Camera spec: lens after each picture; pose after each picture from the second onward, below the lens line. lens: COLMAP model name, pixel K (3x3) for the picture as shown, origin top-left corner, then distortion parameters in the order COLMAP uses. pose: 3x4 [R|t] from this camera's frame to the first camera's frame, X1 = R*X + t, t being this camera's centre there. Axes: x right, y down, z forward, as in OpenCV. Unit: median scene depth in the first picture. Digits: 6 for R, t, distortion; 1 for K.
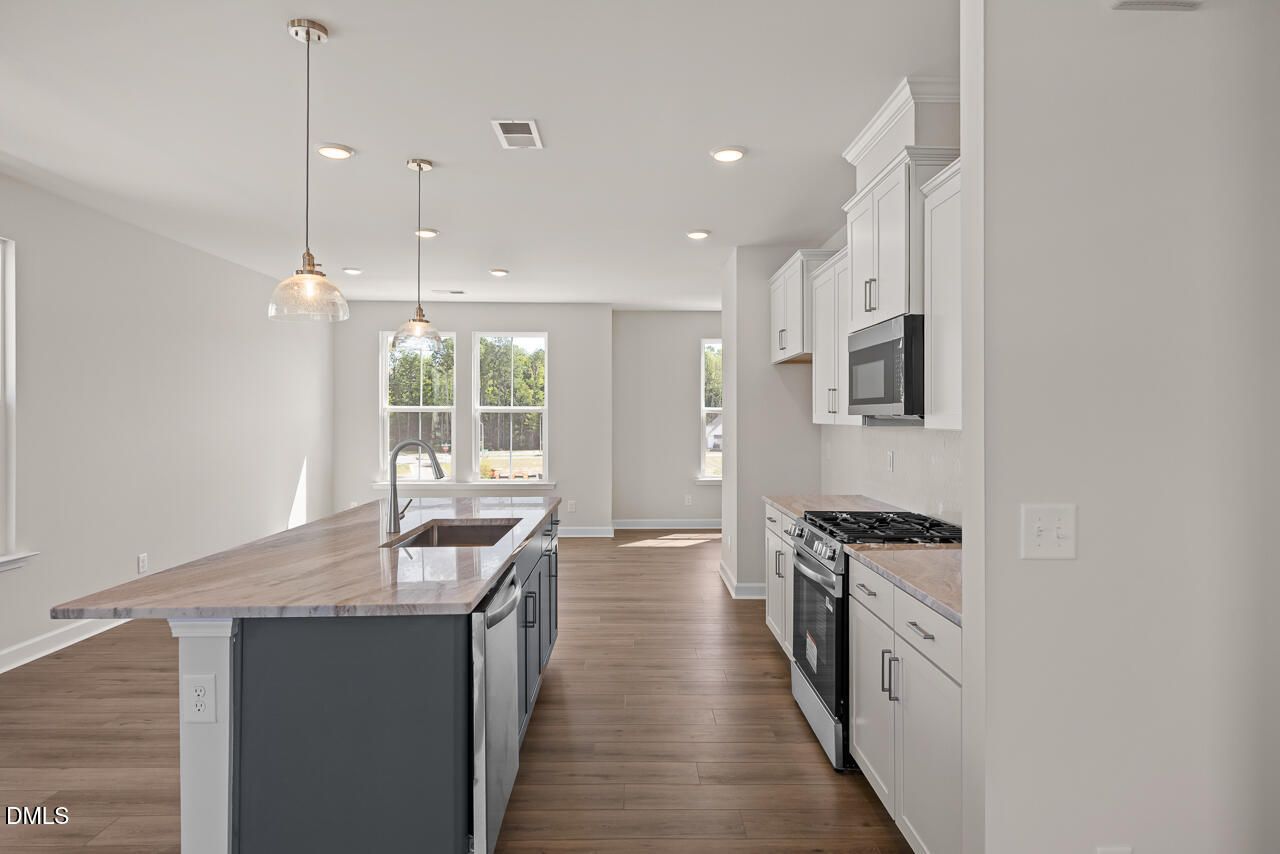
lens RADIAL K [[718.1, 0, 644.9], [0, 718.1, 408.1], [0, 0, 1]] dist [-0.001834, -0.000168]
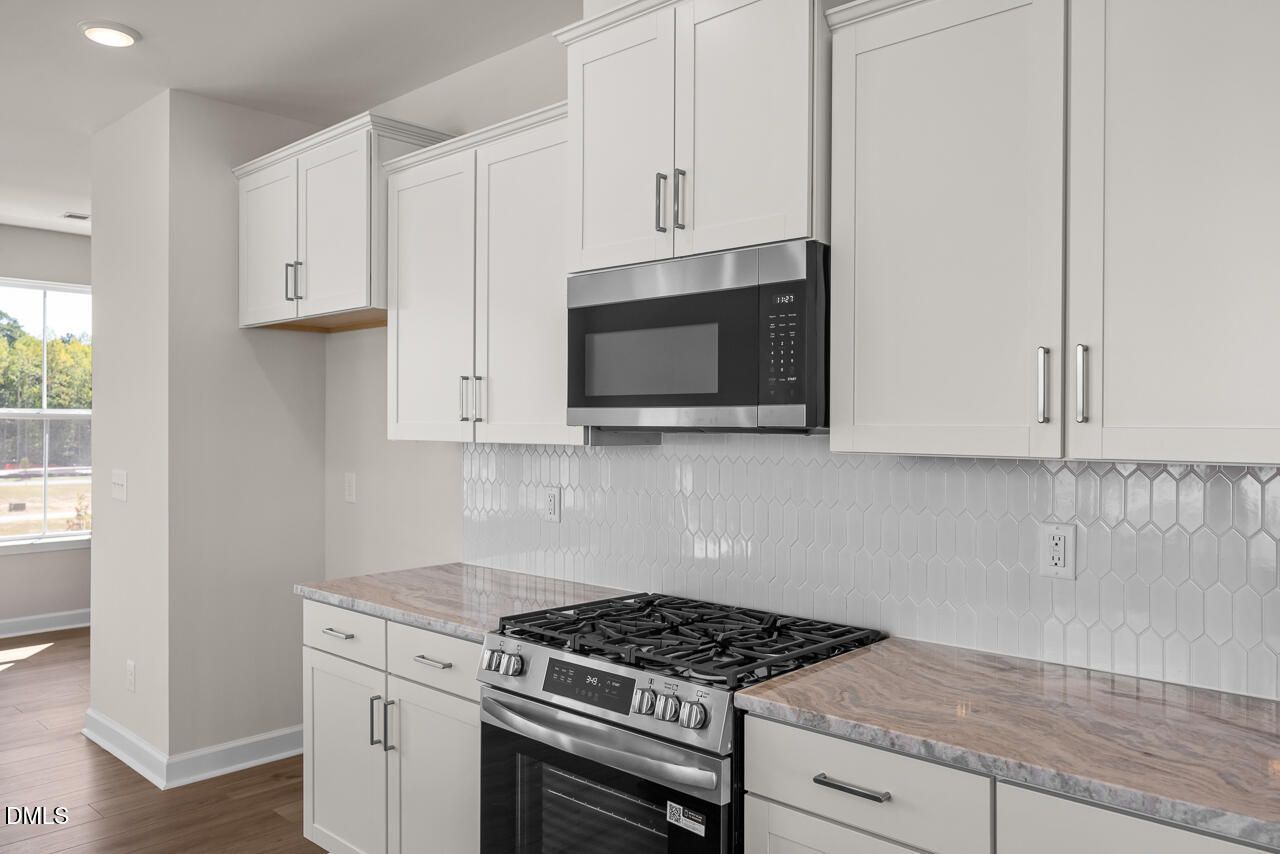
lens RADIAL K [[932.3, 0, 639.0], [0, 932.3, 424.8], [0, 0, 1]] dist [0.004759, -0.001522]
pose [[0.694606, 0.004312, 0.719377, -0.178229], [-0.012870, 0.999896, 0.006433, 0.003811], [-0.719275, -0.013727, 0.694590, 0.480101]]
